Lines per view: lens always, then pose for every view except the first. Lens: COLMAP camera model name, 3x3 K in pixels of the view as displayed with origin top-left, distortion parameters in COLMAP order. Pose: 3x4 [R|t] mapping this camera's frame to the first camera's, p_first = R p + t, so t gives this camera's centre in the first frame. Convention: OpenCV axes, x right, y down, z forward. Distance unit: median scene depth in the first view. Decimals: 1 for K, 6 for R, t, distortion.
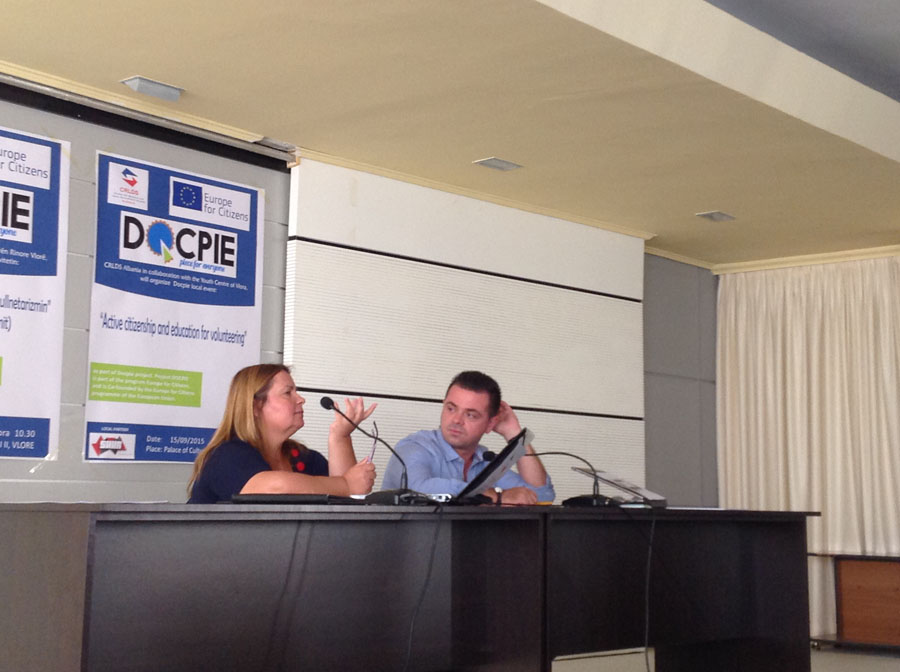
lens RADIAL K [[1372.1, 0, 450.0], [0, 1372.1, 336.0], [0, 0, 1]] dist [0.151853, 0.053232]
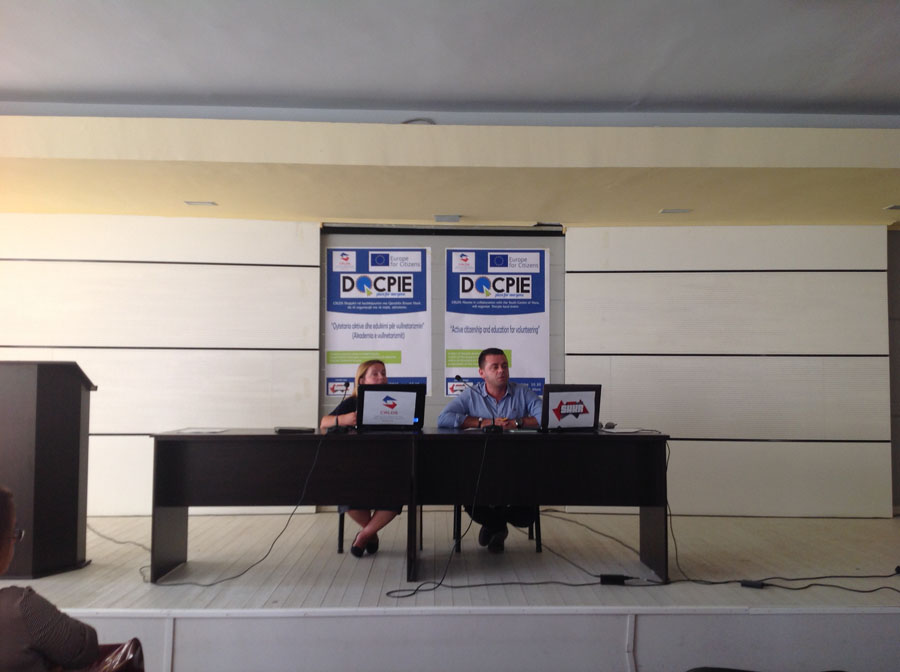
lens RADIAL K [[835.9, 0, 463.8], [0, 835.9, 342.3], [0, 0, 1]] dist [0.194556, -0.456110]
pose [[0.686704, -0.040804, -0.725791, 0.648208], [0.093075, 0.995141, 0.032116, -0.029045], [0.720954, -0.089607, 0.687165, 0.133539]]
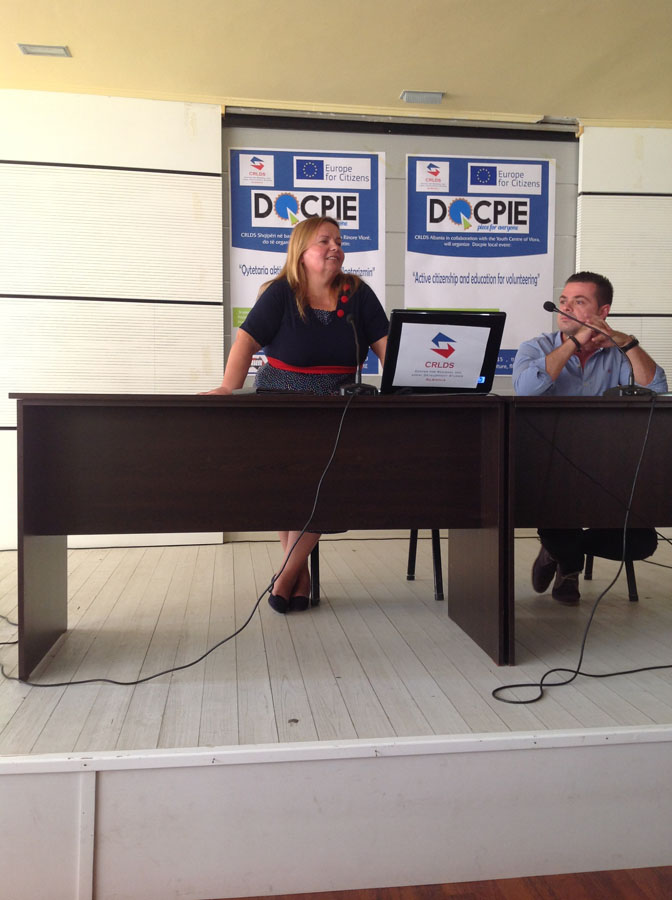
lens RADIAL K [[834.3, 0, 336.0], [0, 834.3, 450.0], [0, 0, 1]] dist [0.182628, -0.453563]
pose [[0.750703, 0.023524, -0.660221, 0.255207], [0.086727, 0.987208, 0.133787, 0.039448], [0.654923, -0.157693, 0.739059, 0.260819]]
